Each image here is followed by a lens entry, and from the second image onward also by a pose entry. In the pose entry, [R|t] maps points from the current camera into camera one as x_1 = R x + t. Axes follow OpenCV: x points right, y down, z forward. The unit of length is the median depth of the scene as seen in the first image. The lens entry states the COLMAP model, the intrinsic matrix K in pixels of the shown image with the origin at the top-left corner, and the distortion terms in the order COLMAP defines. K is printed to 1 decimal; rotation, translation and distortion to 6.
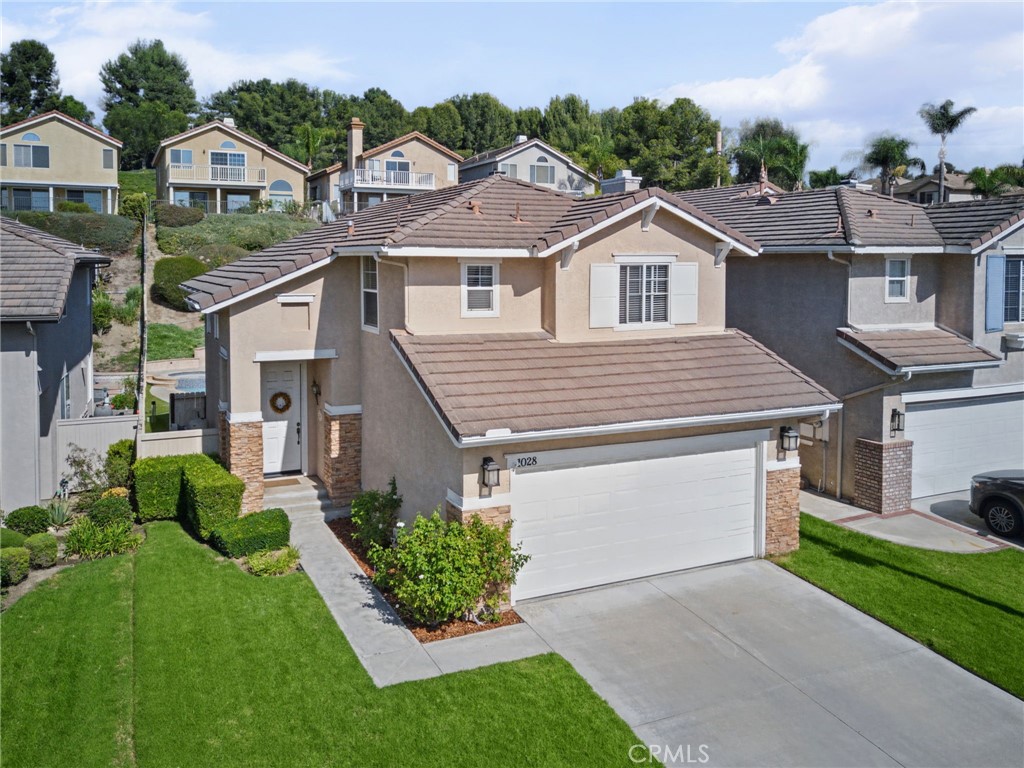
lens RADIAL K [[841.2, 0, 503.6], [0, 841.2, 263.6], [0, 0, 1]] dist [-0.000174, 0.006344]
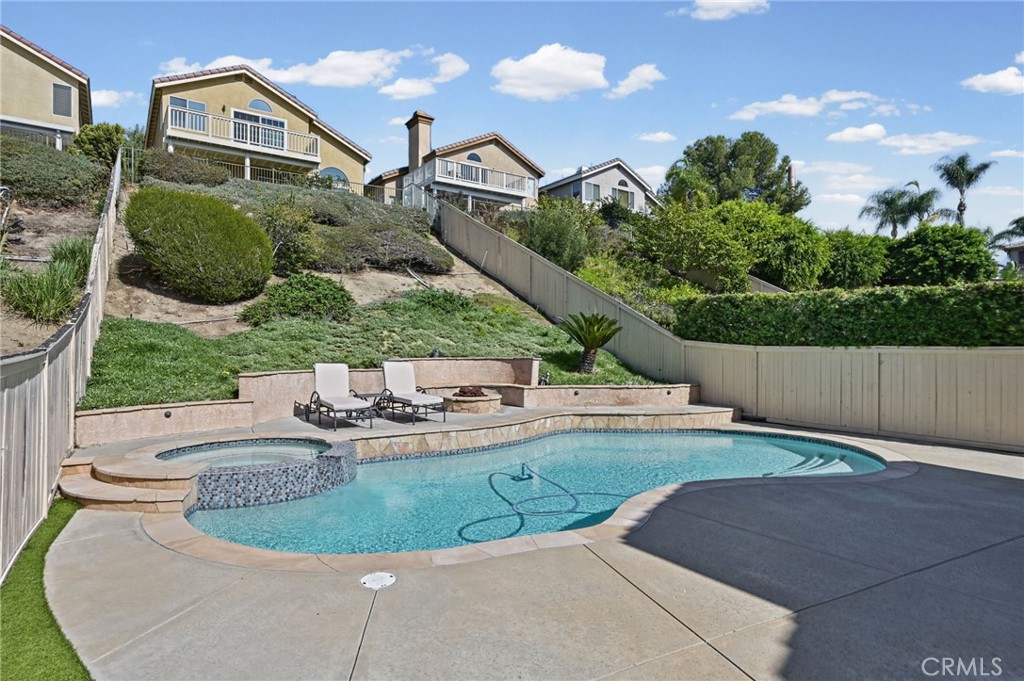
lens RADIAL K [[562.1, 0, 518.7], [0, 562.1, 338.7], [0, 0, 1]] dist [0.002393, -0.004828]
pose [[0.984152, -0.003179, 0.177301, -0.677612], [0.006727, 0.999789, -0.019412, 0.211923], [-0.177202, 0.020297, 0.983965, 1.721396]]
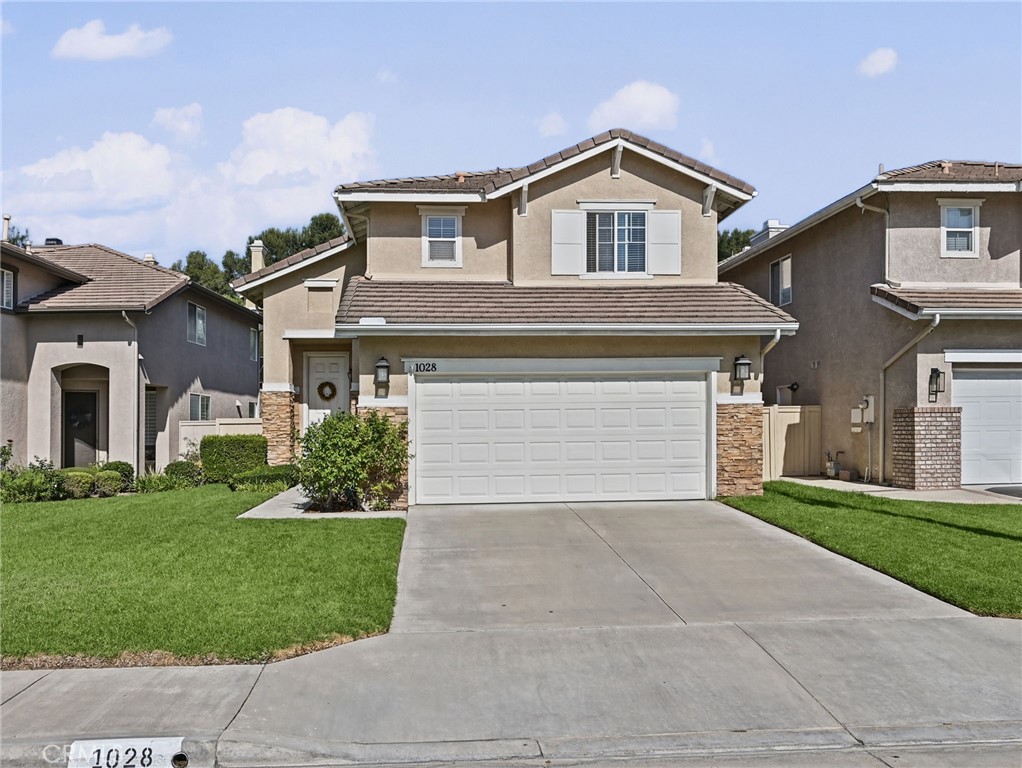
lens RADIAL K [[839.6, 0, 491.2], [0, 839.6, 401.8], [0, 0, 1]] dist [-0.000174, 0.006344]
pose [[0.935346, -0.015972, -0.353374, 0.343338], [0.003537, 0.999352, -0.035809, 0.233338], [0.353717, 0.032244, 0.934797, 0.053131]]
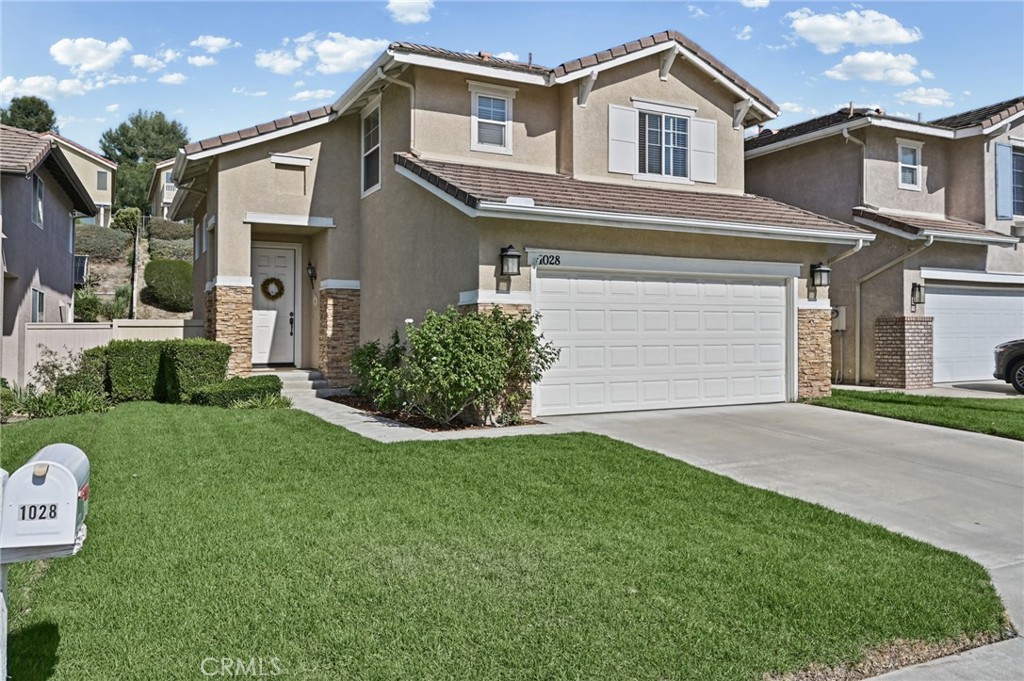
lens RADIAL K [[788.6, 0, 538.0], [0, 788.6, 305.9], [0, 0, 1]] dist [-0.005956, 0.002914]
pose [[0.998037, 0.001950, 0.062596, -0.027476], [0.001153, 0.998773, -0.049507, 0.242291], [-0.062615, 0.049482, 0.996810, 0.118462]]
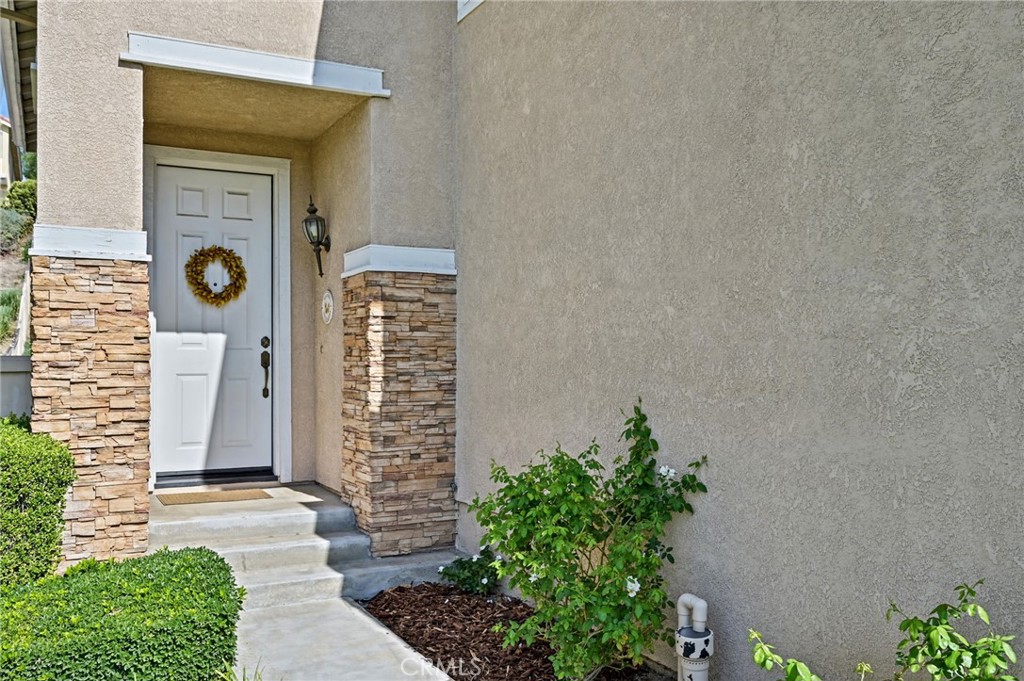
lens RADIAL K [[907.2, 0, 498.9], [0, 907.2, 347.5], [0, 0, 1]] dist [0.020878, 0.021821]
pose [[0.999718, 0.004874, 0.023245, -0.162935], [-0.004431, 0.999808, -0.019097, 0.215629], [-0.023333, 0.018989, 0.999547, 0.649226]]
